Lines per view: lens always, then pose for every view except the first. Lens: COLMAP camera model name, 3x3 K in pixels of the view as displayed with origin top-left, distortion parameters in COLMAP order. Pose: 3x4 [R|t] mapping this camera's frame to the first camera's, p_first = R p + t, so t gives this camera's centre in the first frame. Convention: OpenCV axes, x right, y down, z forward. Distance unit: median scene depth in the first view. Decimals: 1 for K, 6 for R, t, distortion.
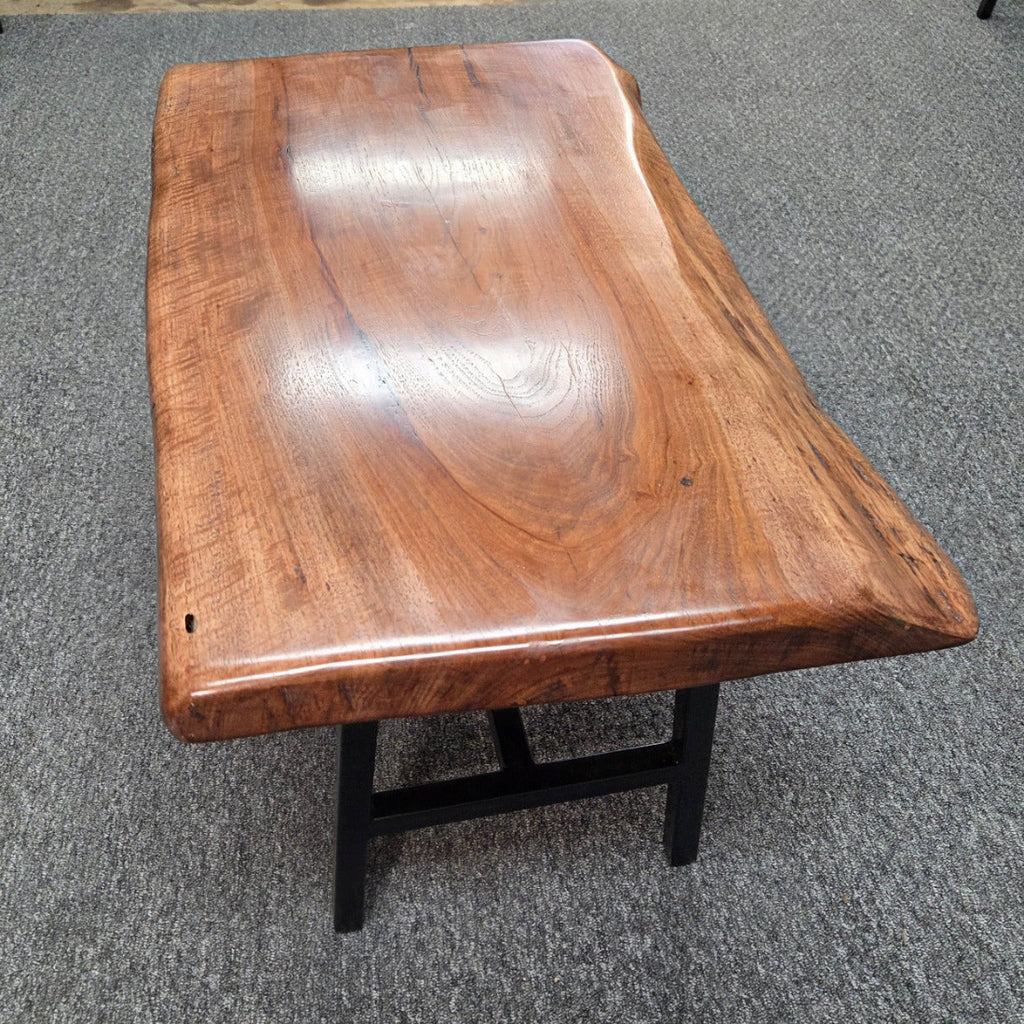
lens RADIAL K [[1055.4, 0, 482.1], [0, 1055.4, 518.8], [0, 0, 1]] dist [0.054370, -0.042690]
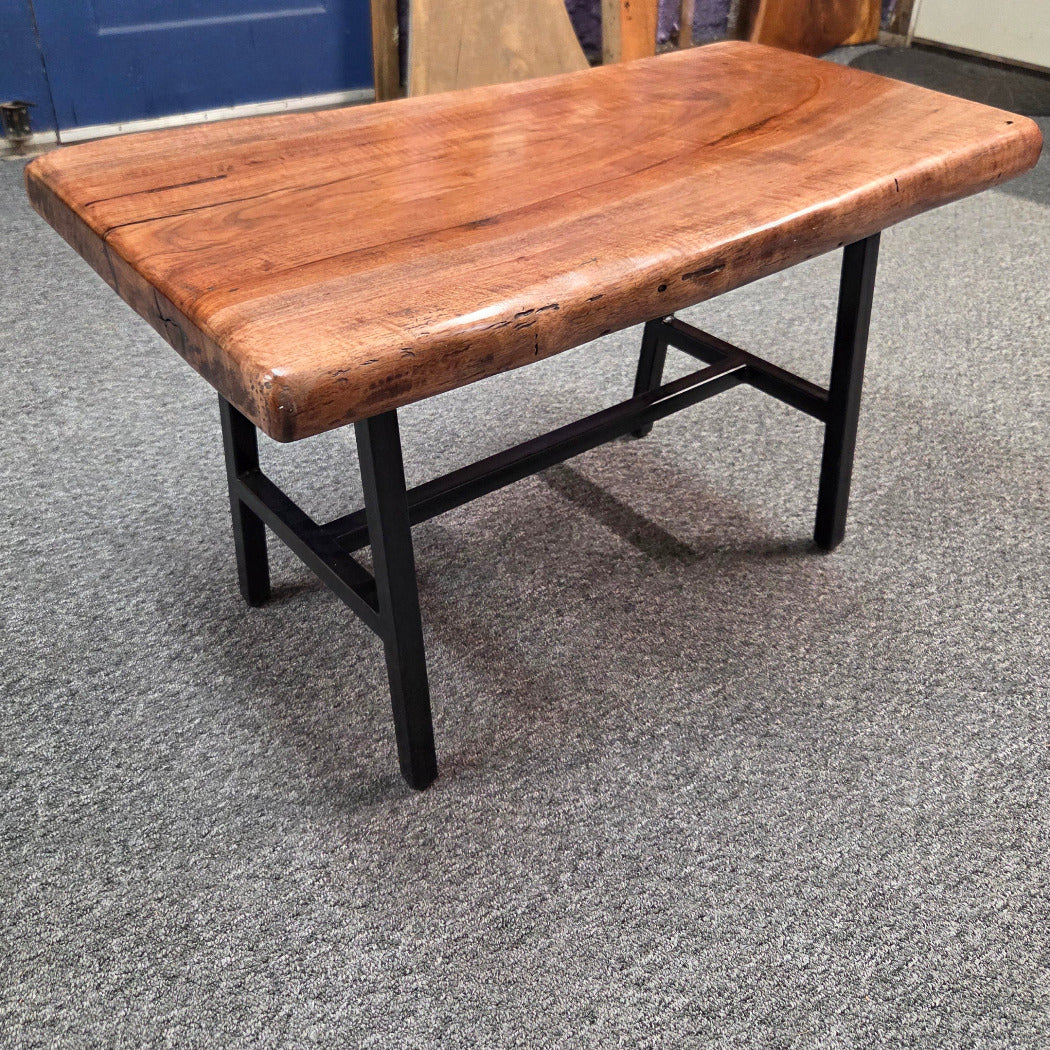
lens RADIAL K [[1087.7, 0, 489.7], [0, 1087.7, 480.2], [0, 0, 1]] dist [0.062091, -0.056265]
pose [[-0.447574, -0.505447, 0.737700, -0.865159], [0.621637, 0.417161, 0.662982, -0.781009], [-0.642841, 0.755315, 0.127494, 1.003987]]
